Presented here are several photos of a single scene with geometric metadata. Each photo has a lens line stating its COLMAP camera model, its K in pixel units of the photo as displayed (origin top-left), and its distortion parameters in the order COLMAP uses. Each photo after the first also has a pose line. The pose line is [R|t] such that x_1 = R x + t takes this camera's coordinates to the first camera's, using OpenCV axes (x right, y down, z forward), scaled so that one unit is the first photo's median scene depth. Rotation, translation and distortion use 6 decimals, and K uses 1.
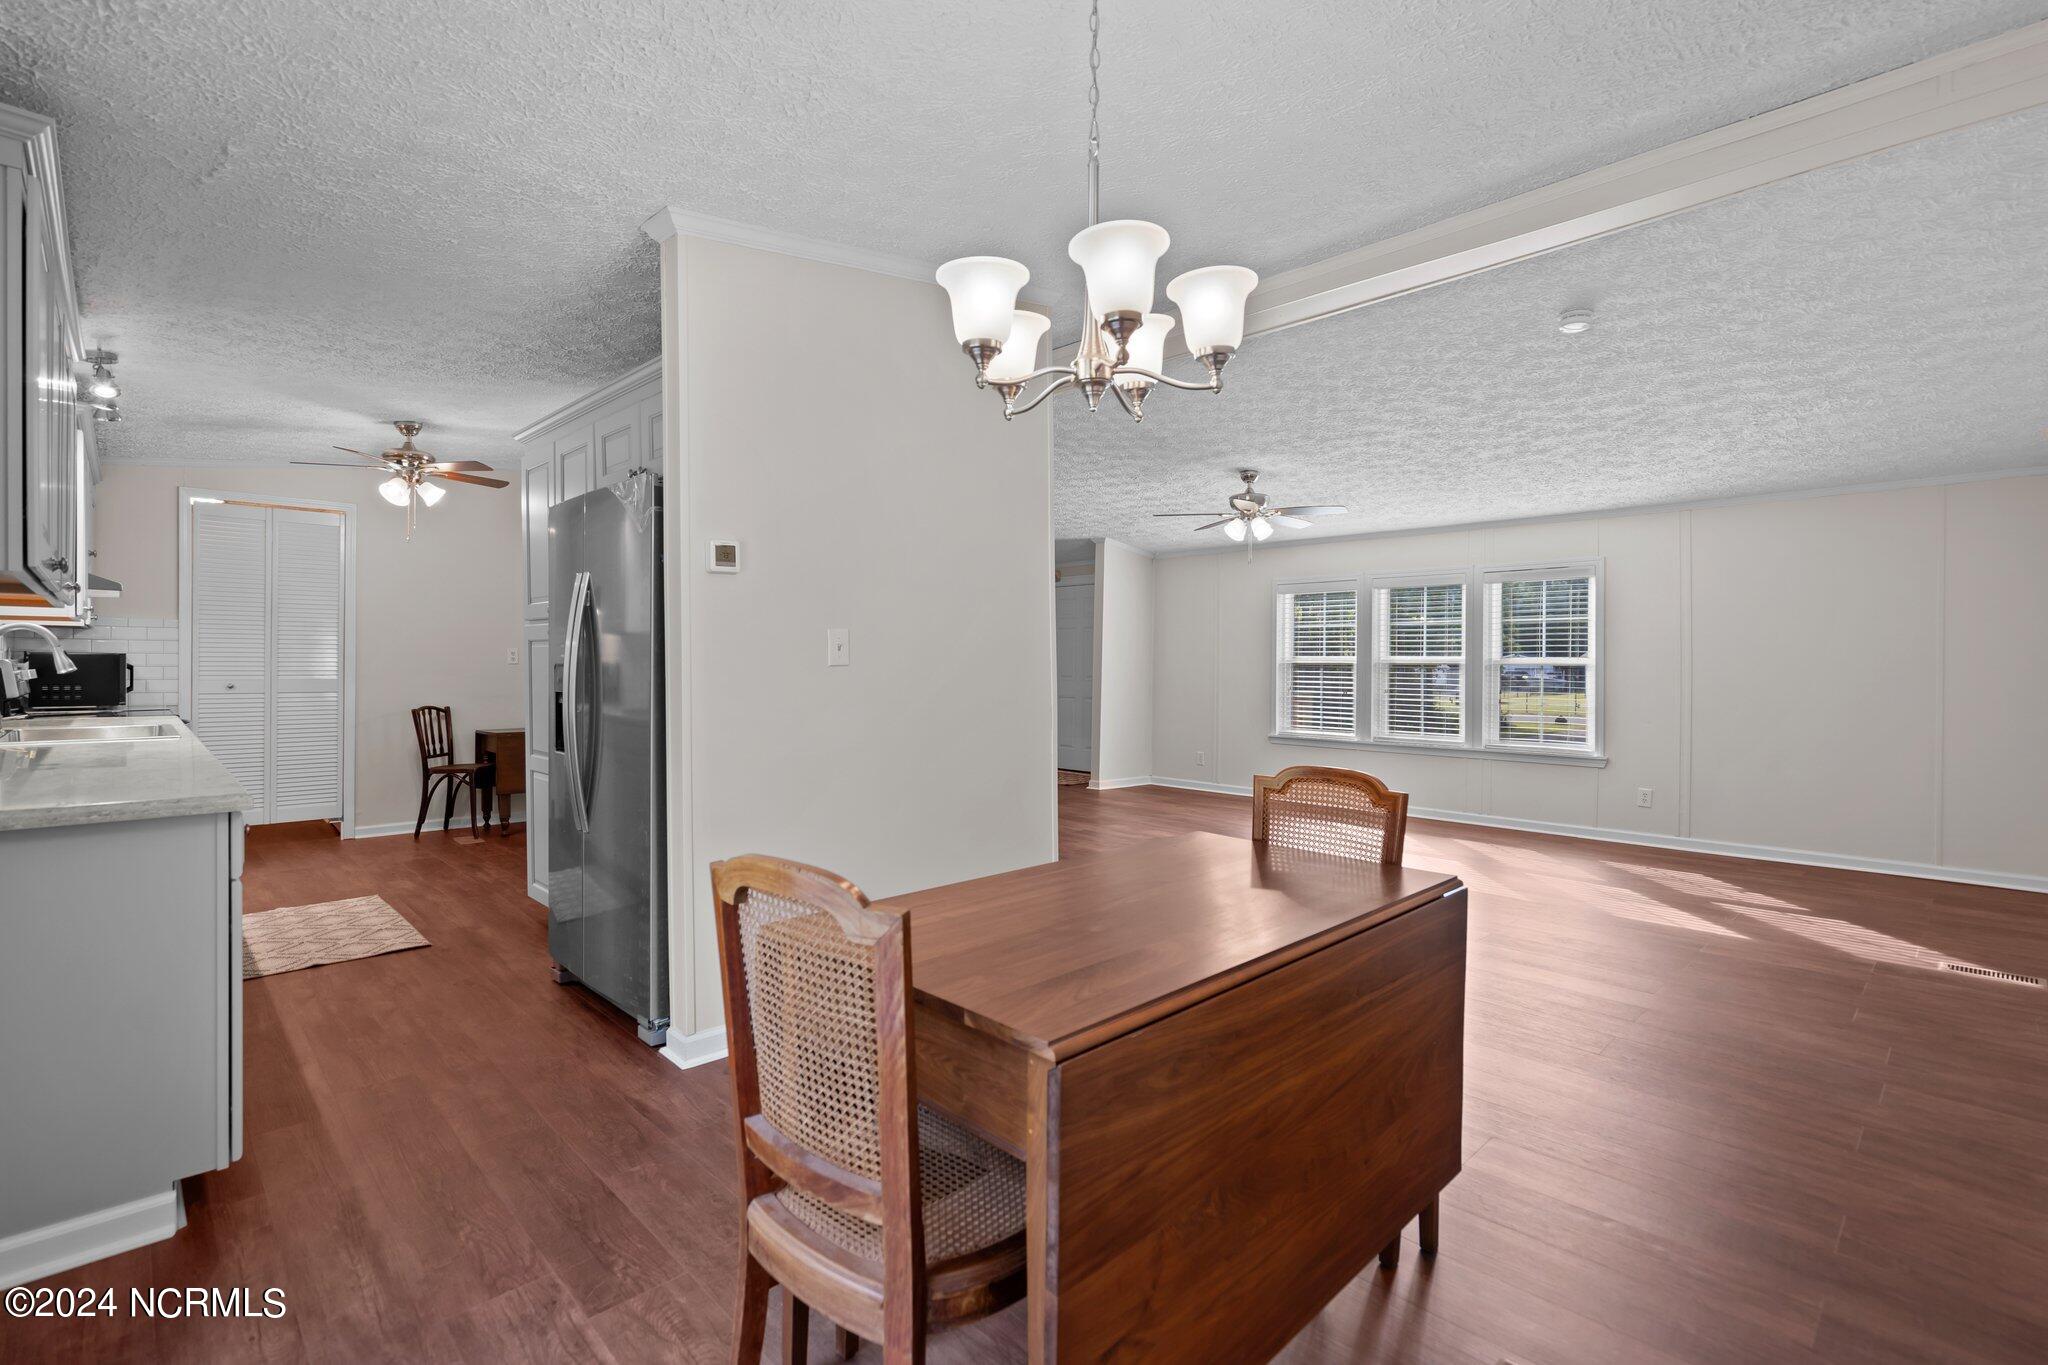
lens RADIAL K [[937.4, 0, 1039.5], [0, 937.4, 676.4], [0, 0, 1]] dist [-0.006812, 0.001451]
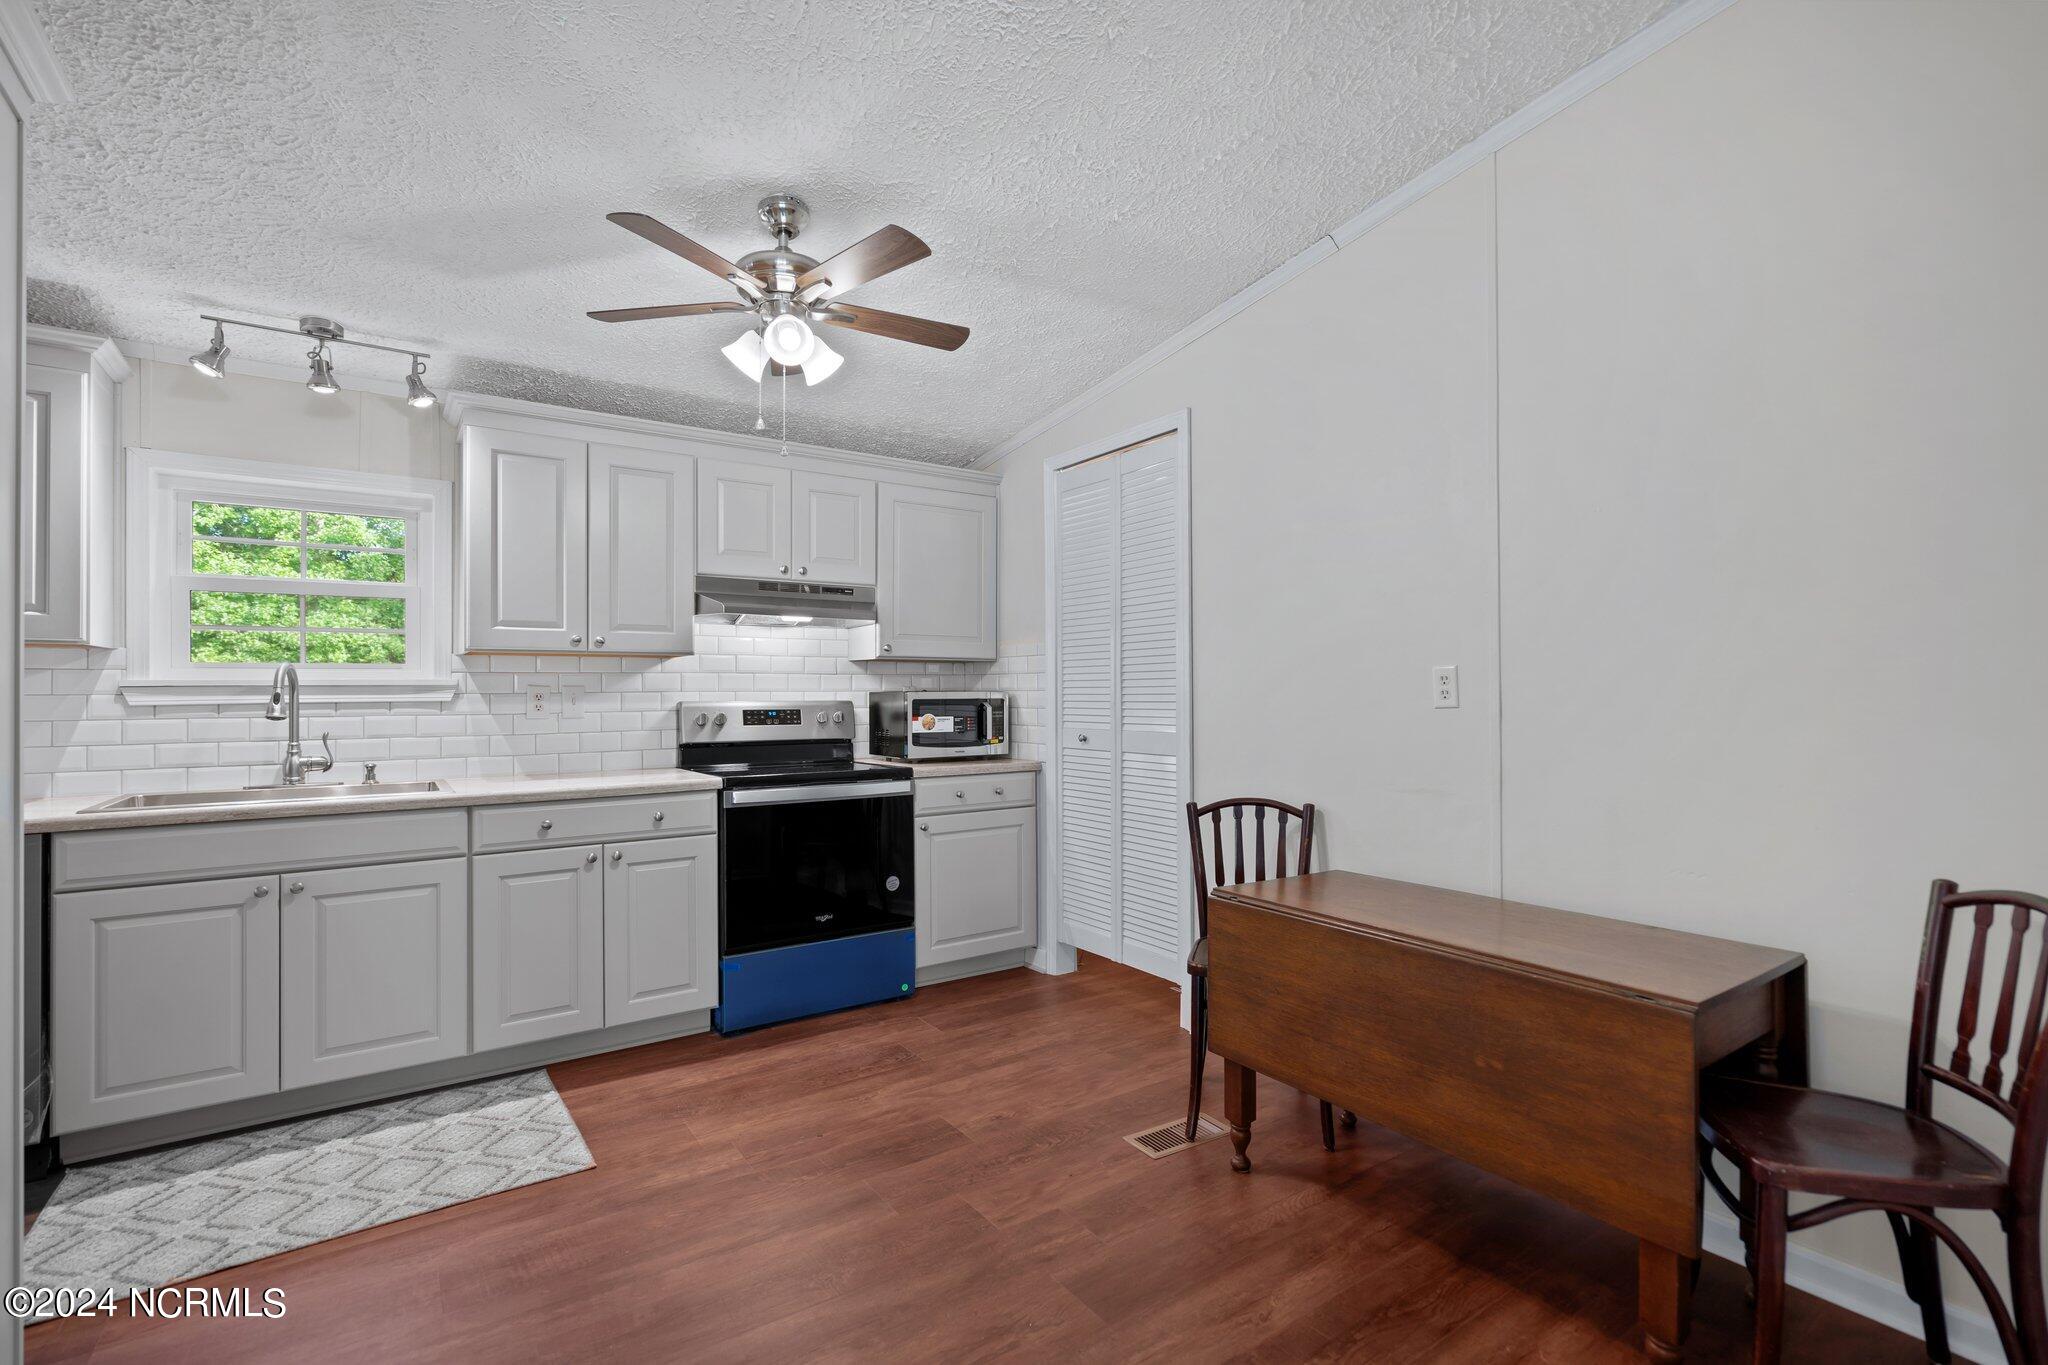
lens RADIAL K [[941.6, 0, 1012.8], [0, 941.6, 675.1], [0, 0, 1]] dist [0.008460, 0.000374]
pose [[-0.182999, -0.026366, -0.982760, -0.174830], [-0.012138, 0.999625, -0.024558, -0.016510], [0.983038, 0.007435, -0.183250, 0.964853]]
